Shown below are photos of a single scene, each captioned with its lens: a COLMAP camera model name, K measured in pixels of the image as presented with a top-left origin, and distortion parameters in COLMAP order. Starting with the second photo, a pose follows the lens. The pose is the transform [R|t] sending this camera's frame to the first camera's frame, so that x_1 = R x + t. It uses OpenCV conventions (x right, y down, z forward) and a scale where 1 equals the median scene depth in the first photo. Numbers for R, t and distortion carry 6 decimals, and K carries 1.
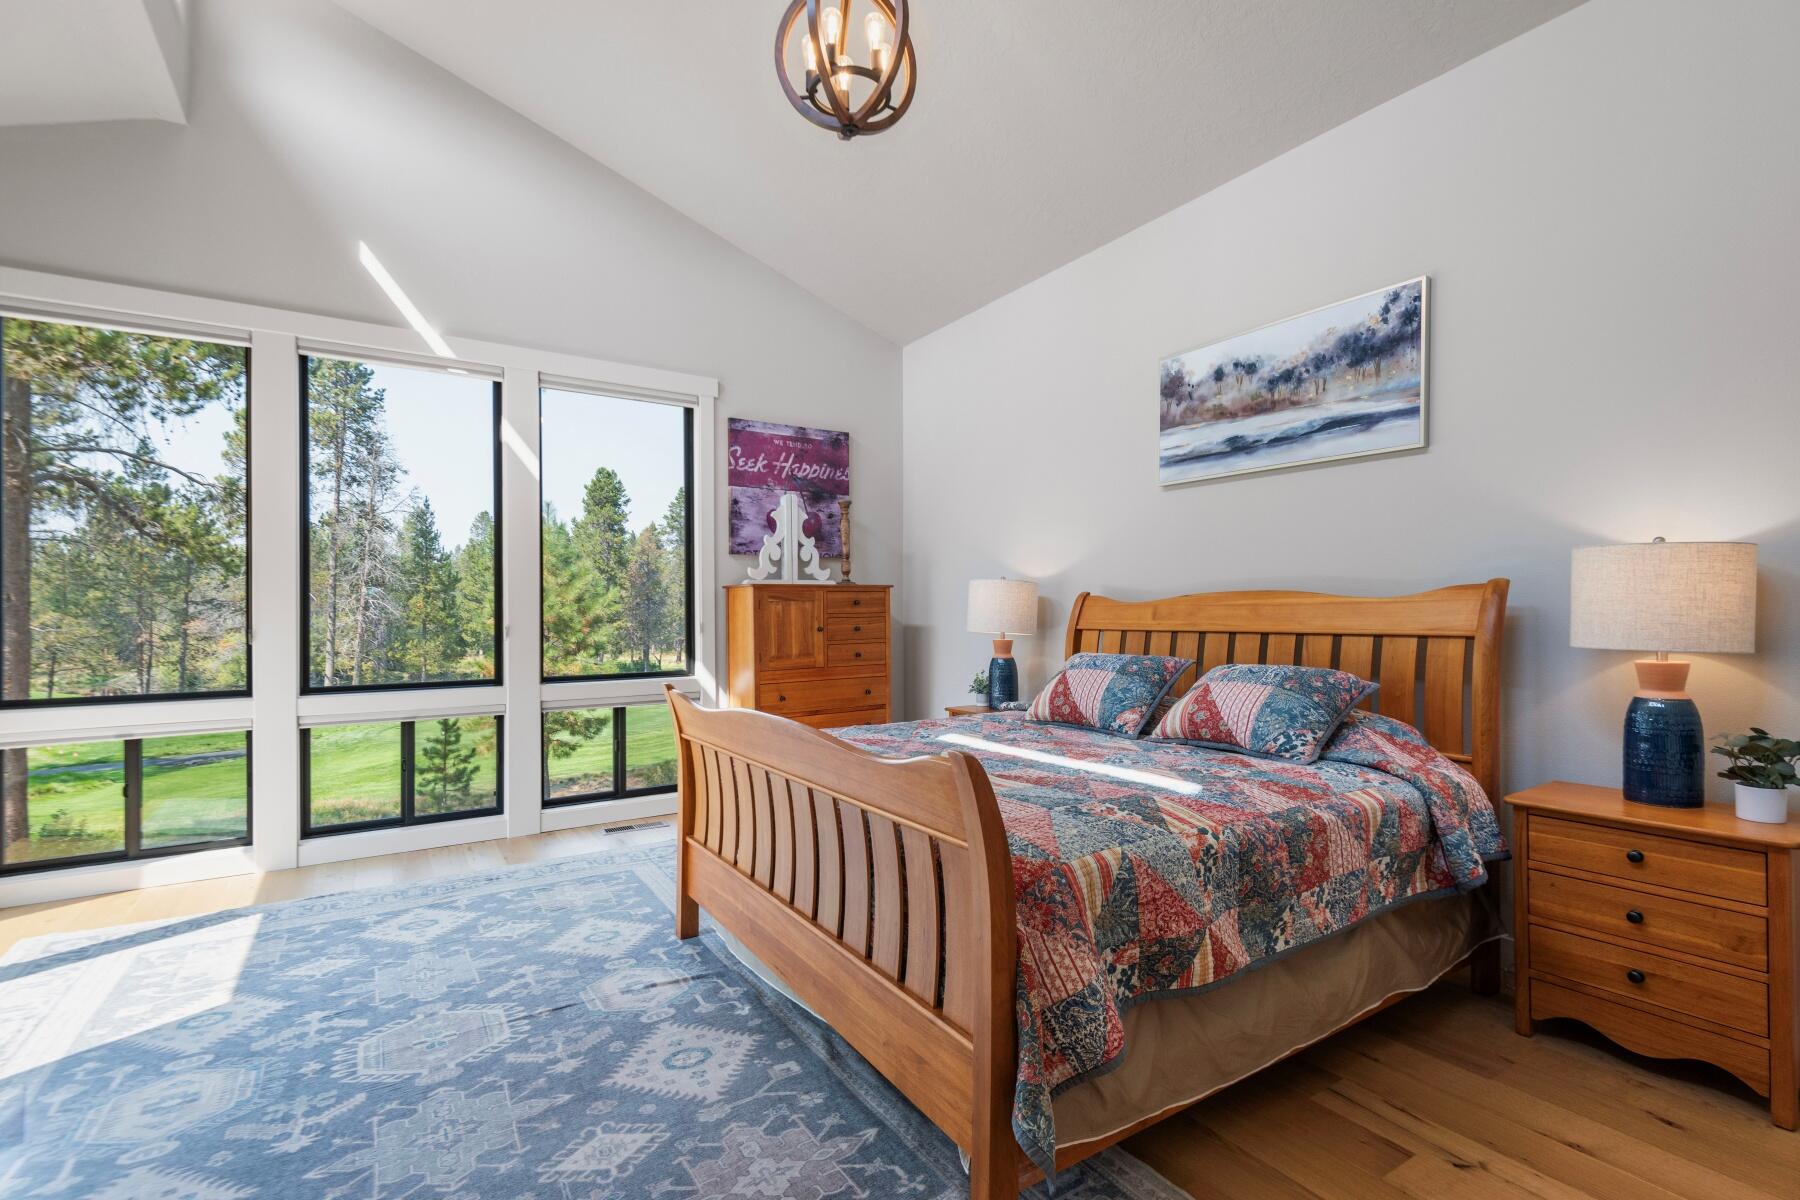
lens RADIAL K [[831.8, 0, 899.2], [0, 831.8, 608.3], [0, 0, 1]] dist [0.038154, -0.024433]
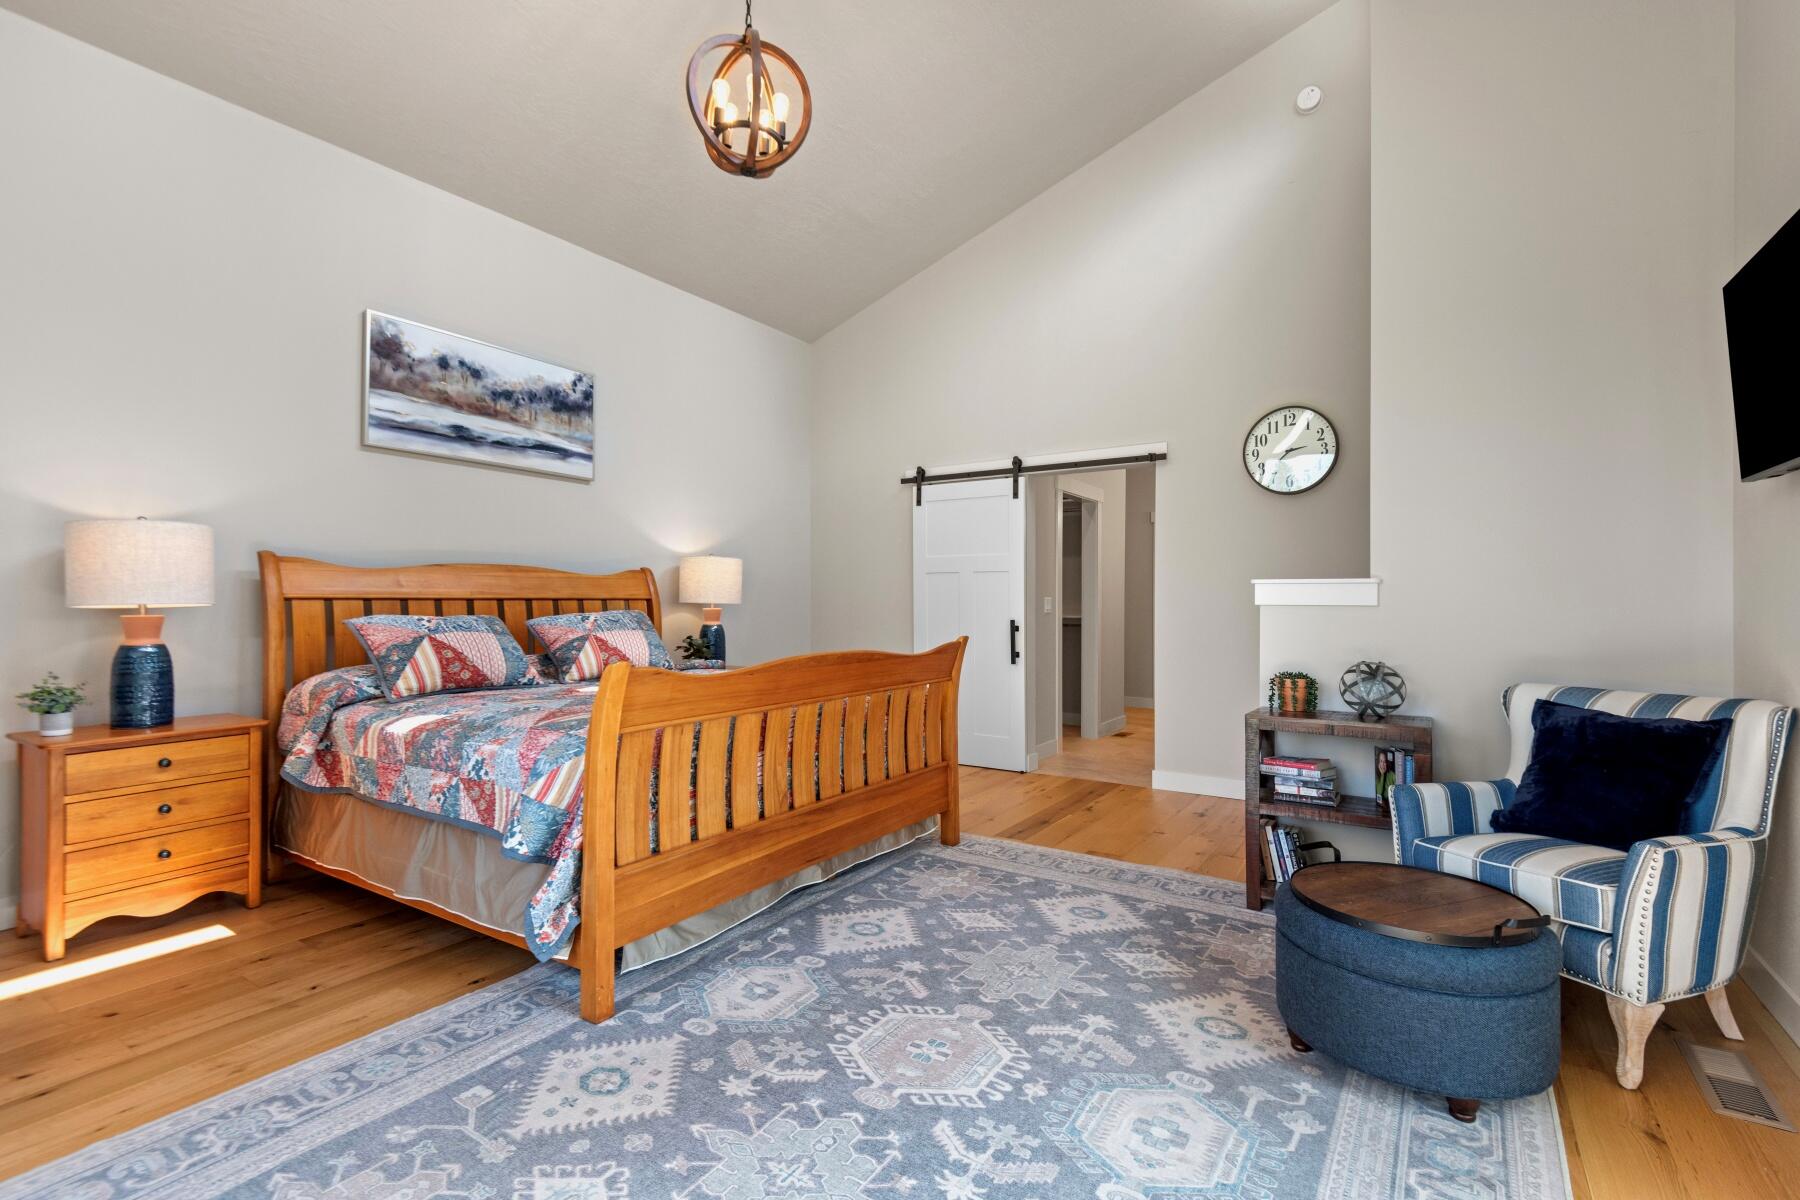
lens RADIAL K [[823.7, 0, 910.4], [0, 823.7, 596.7], [0, 0, 1]] dist [0.037327, -0.022155]
pose [[-0.419199, 0.003220, 0.907889, -0.799227], [-0.011242, 0.999899, -0.008737, 0.027040], [-0.907825, -0.013869, -0.419120, 0.832835]]
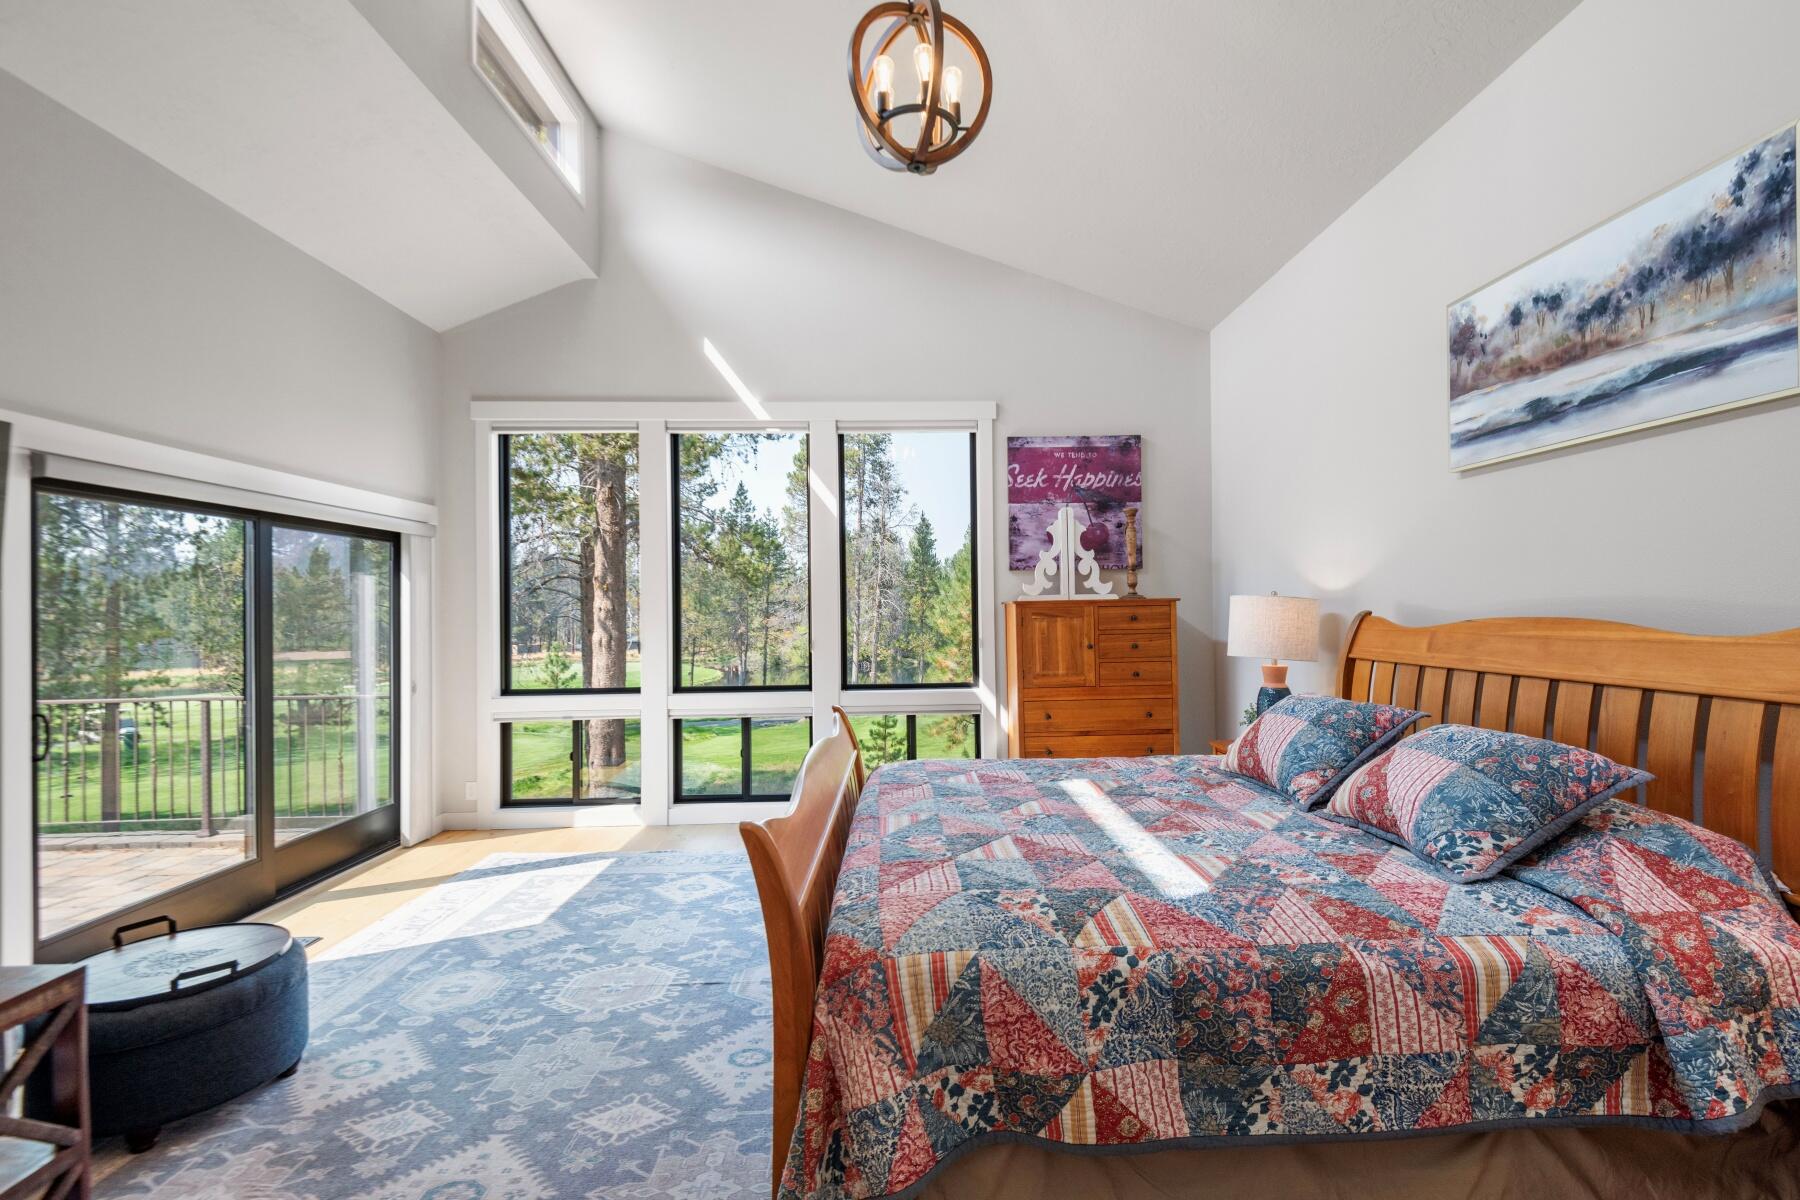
lens RADIAL K [[823.7, 0, 910.4], [0, 823.7, 596.7], [0, 0, 1]] dist [0.037327, -0.022155]
pose [[0.852334, -0.013576, -0.522821, 0.287168], [0.010242, 0.999905, -0.009266, -0.032196], [0.522897, 0.002543, 0.852392, 0.101124]]
